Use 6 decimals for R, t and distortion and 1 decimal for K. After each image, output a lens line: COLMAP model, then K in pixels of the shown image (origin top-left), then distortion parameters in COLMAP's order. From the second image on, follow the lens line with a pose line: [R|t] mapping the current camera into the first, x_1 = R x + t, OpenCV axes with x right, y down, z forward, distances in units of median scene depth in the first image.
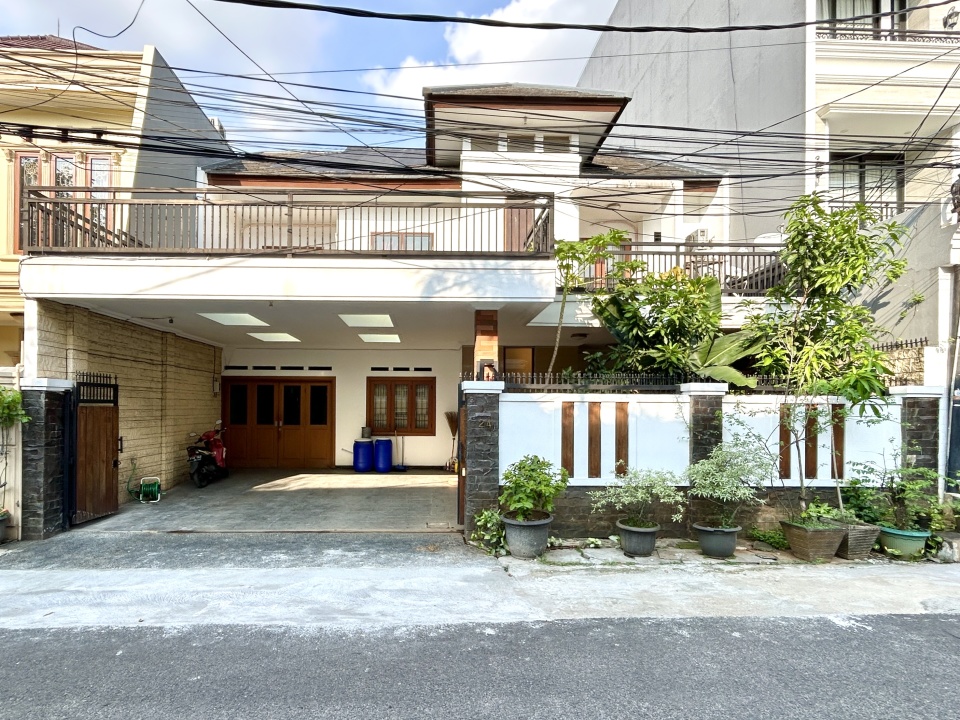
lens RADIAL K [[532.2, 0, 440.2], [0, 532.2, 402.6], [0, 0, 1]] dist [-0.002044, -0.002522]
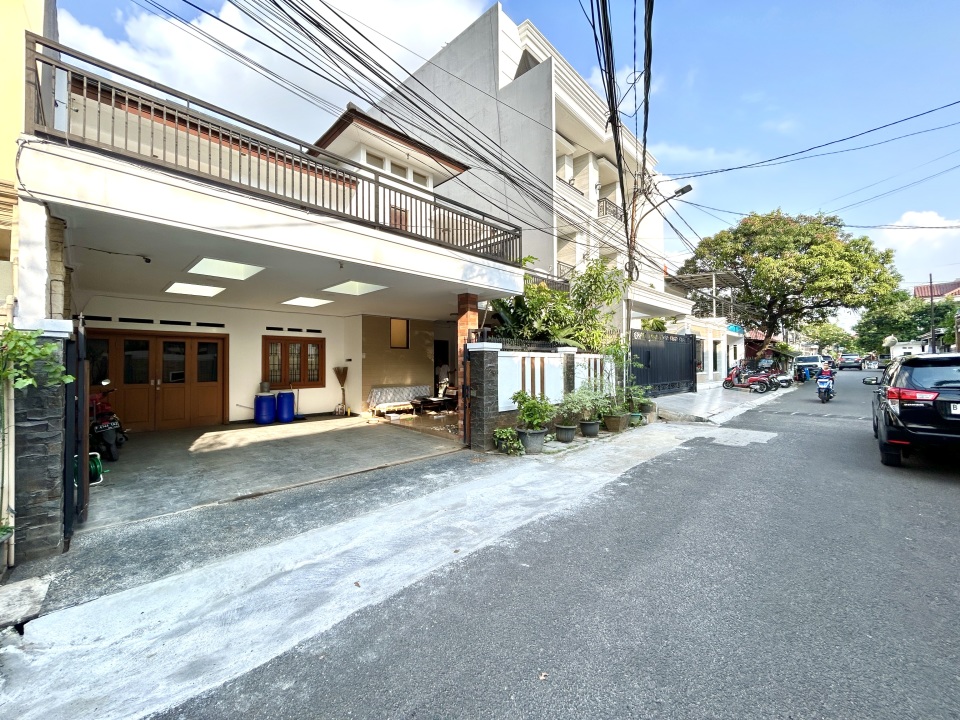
lens RADIAL K [[390.9, 0, 478.1], [0, 390.9, 359.3], [0, 0, 1]] dist [-0.000378, -0.000107]
pose [[0.712676, -0.000615, 0.701493, -0.686673], [0.005790, 0.999971, -0.005005, 0.010843], [-0.701469, 0.007629, 0.712659, 0.241498]]
